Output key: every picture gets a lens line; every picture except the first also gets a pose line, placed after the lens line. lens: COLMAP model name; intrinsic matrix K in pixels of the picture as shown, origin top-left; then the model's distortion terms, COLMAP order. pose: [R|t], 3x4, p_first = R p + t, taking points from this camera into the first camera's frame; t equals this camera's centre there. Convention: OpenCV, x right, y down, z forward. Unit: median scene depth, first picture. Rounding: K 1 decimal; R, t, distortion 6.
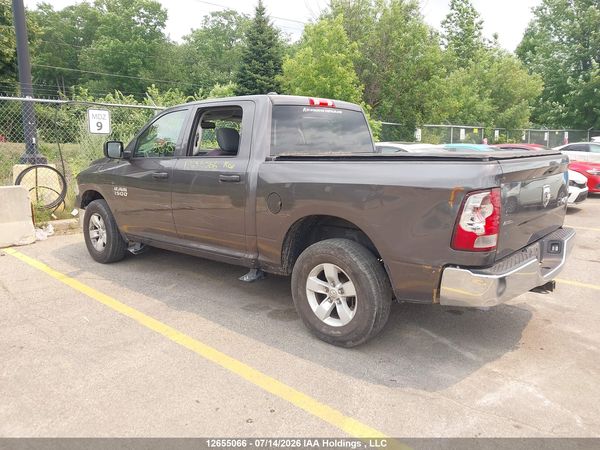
lens RADIAL K [[474.0, 0, 303.2], [0, 474.0, 209.7], [0, 0, 1]] dist [0.007704, -0.002258]
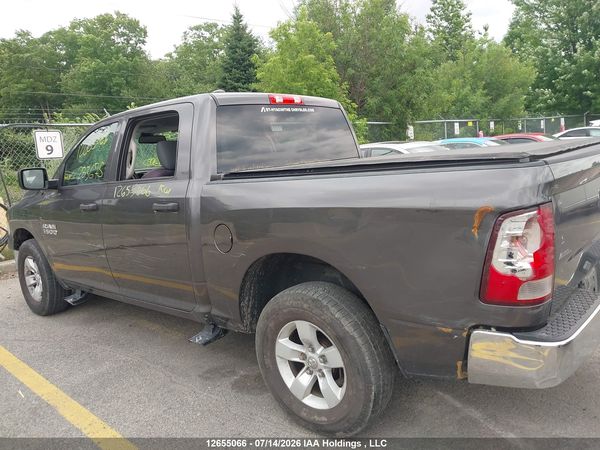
lens RADIAL K [[476.2, 0, 299.8], [0, 476.2, 198.0], [0, 0, 1]] dist [0.003930, -0.010582]
pose [[0.997130, -0.075703, -0.000636, 0.048388], [0.075622, 0.996396, -0.038417, -0.031162], [0.003542, 0.038258, 0.999262, 0.214318]]
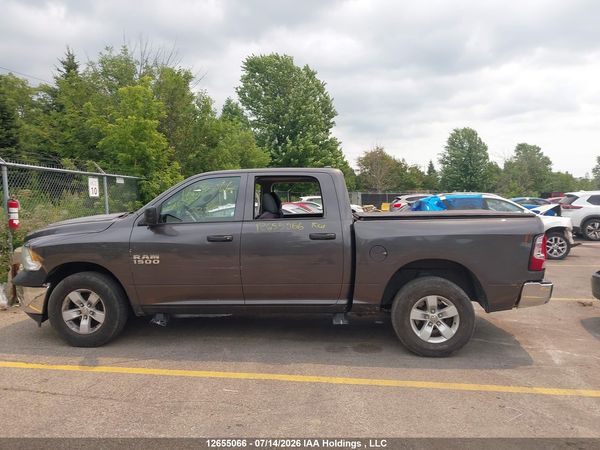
lens RADIAL K [[469.2, 0, 299.1], [0, 469.2, 203.6], [0, 0, 1]] dist [0.005630, -0.002674]
pose [[0.796181, -0.001775, 0.605056, -0.794548], [0.083233, 0.990810, -0.106618, -0.026197], [-0.599306, 0.135248, 0.789012, 0.104163]]
